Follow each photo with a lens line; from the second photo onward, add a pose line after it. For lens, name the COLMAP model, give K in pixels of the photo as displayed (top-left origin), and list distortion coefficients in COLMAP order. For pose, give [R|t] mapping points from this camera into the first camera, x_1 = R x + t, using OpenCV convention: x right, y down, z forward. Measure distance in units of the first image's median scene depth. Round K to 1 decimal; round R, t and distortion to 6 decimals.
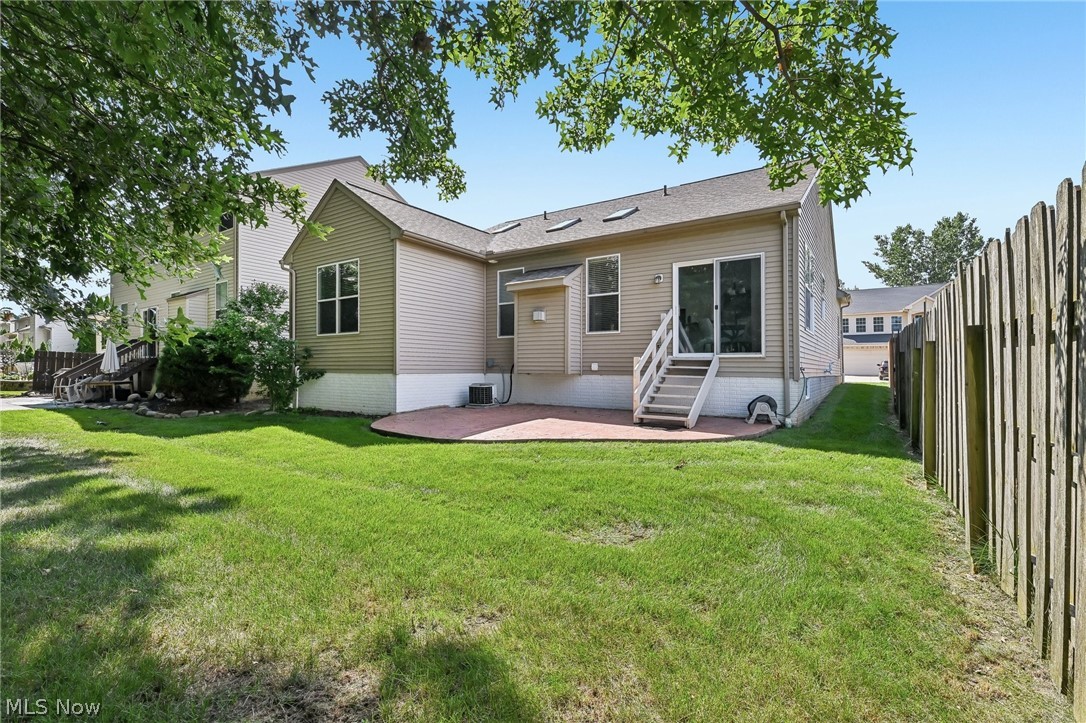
lens RADIAL K [[483.1, 0, 538.0], [0, 483.1, 362.4], [0, 0, 1]] dist [0.001456, -0.002423]
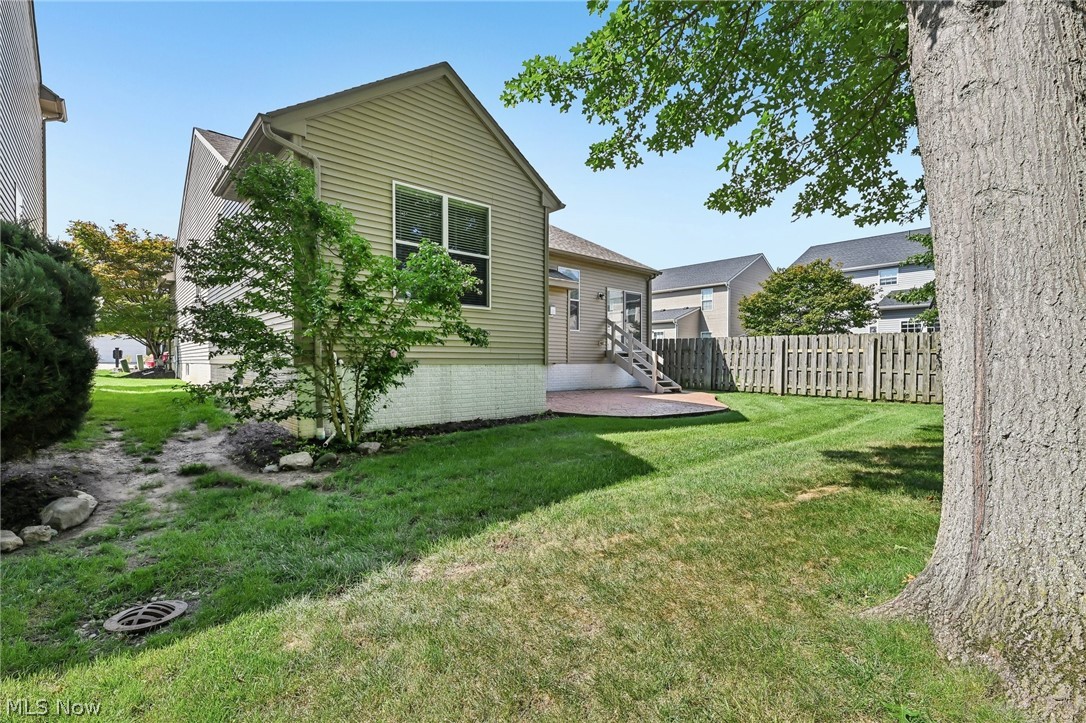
lens RADIAL K [[483.1, 0, 543.1], [0, 483.1, 366.9], [0, 0, 1]] dist [0.001456, -0.002423]
pose [[0.225110, -0.015852, 0.974204, -1.075505], [-0.016456, 0.999663, 0.020069, 0.010512], [-0.974194, -0.020549, 0.224773, 0.760926]]
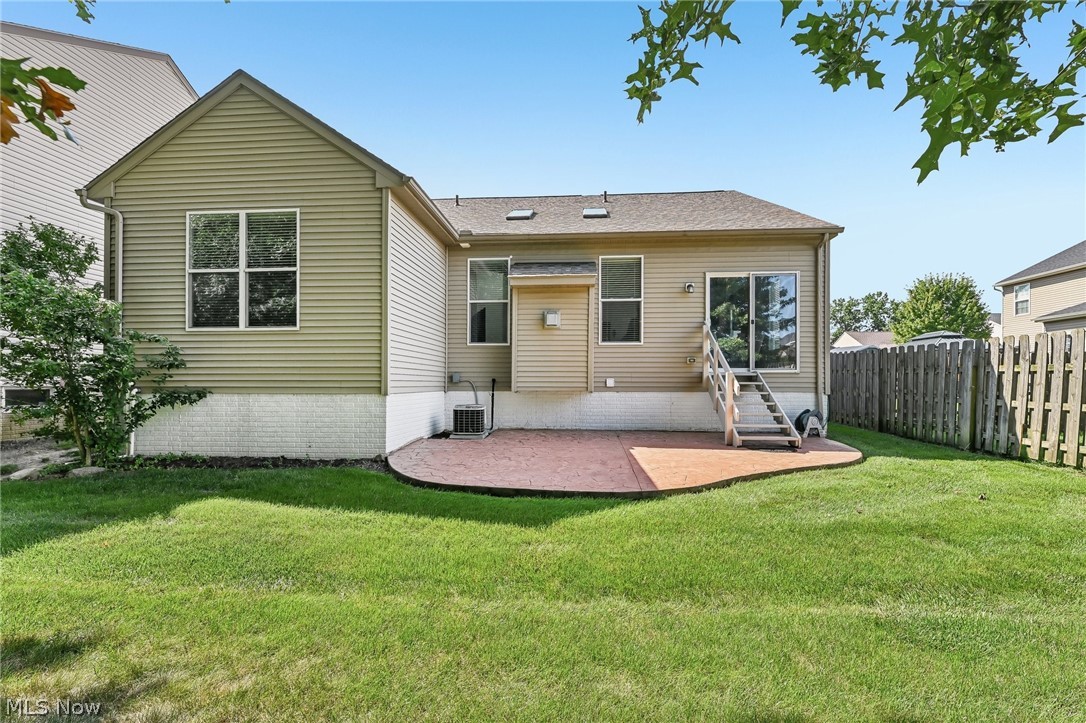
lens RADIAL K [[483.1, 0, 548.0], [0, 483.1, 377.9], [0, 0, 1]] dist [0.001456, -0.002423]
pose [[0.864604, 0.002280, 0.502449, -0.409417], [-0.004607, 0.999984, 0.003390, -0.001645], [-0.502433, -0.005246, 0.864600, 0.303883]]
